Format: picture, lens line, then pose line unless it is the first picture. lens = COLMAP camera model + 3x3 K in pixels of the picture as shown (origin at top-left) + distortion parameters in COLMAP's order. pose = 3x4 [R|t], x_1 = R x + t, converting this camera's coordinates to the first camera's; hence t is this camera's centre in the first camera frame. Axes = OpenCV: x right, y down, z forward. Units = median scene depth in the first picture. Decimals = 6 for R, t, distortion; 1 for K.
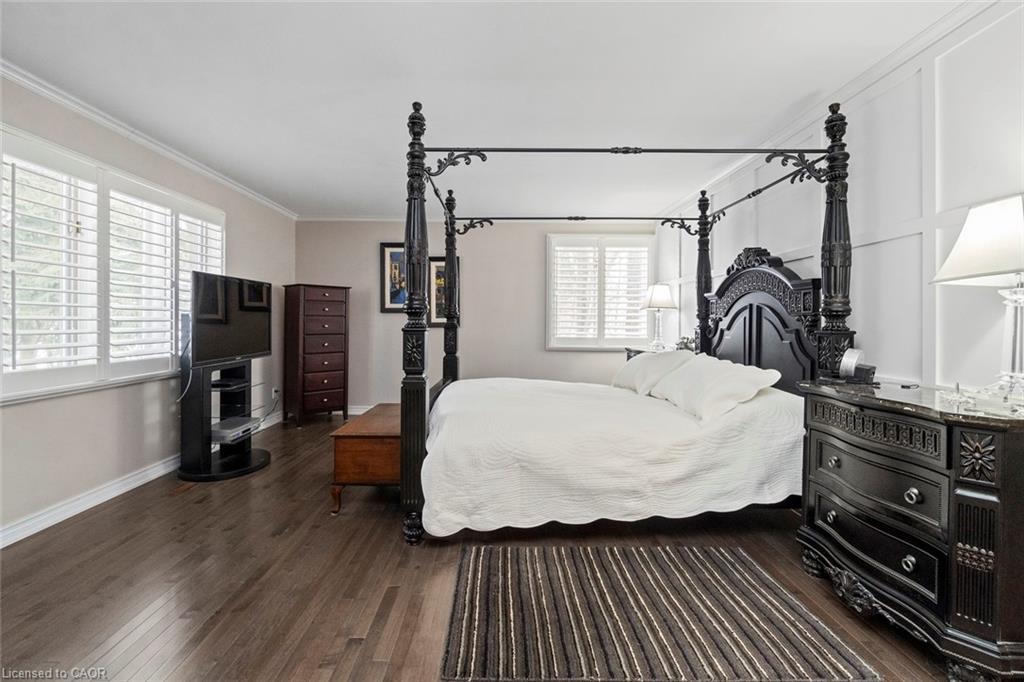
lens RADIAL K [[449.3, 0, 504.8], [0, 449.3, 325.0], [0, 0, 1]] dist [-0.000075, 0.000173]
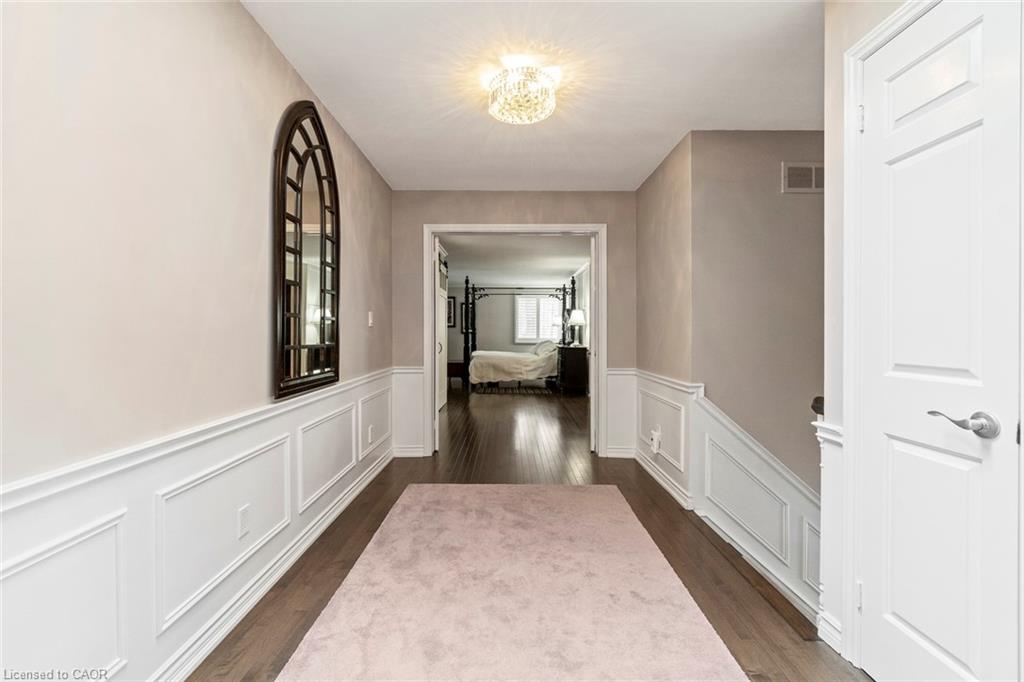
lens RADIAL K [[449.3, 0, 504.8], [0, 449.3, 325.0], [0, 0, 1]] dist [-0.000075, 0.000173]
pose [[0.999818, -0.001350, -0.019041, 0.206765], [0.001035, 0.999862, -0.016553, -0.001542], [0.019061, 0.016530, 0.999682, -2.907076]]
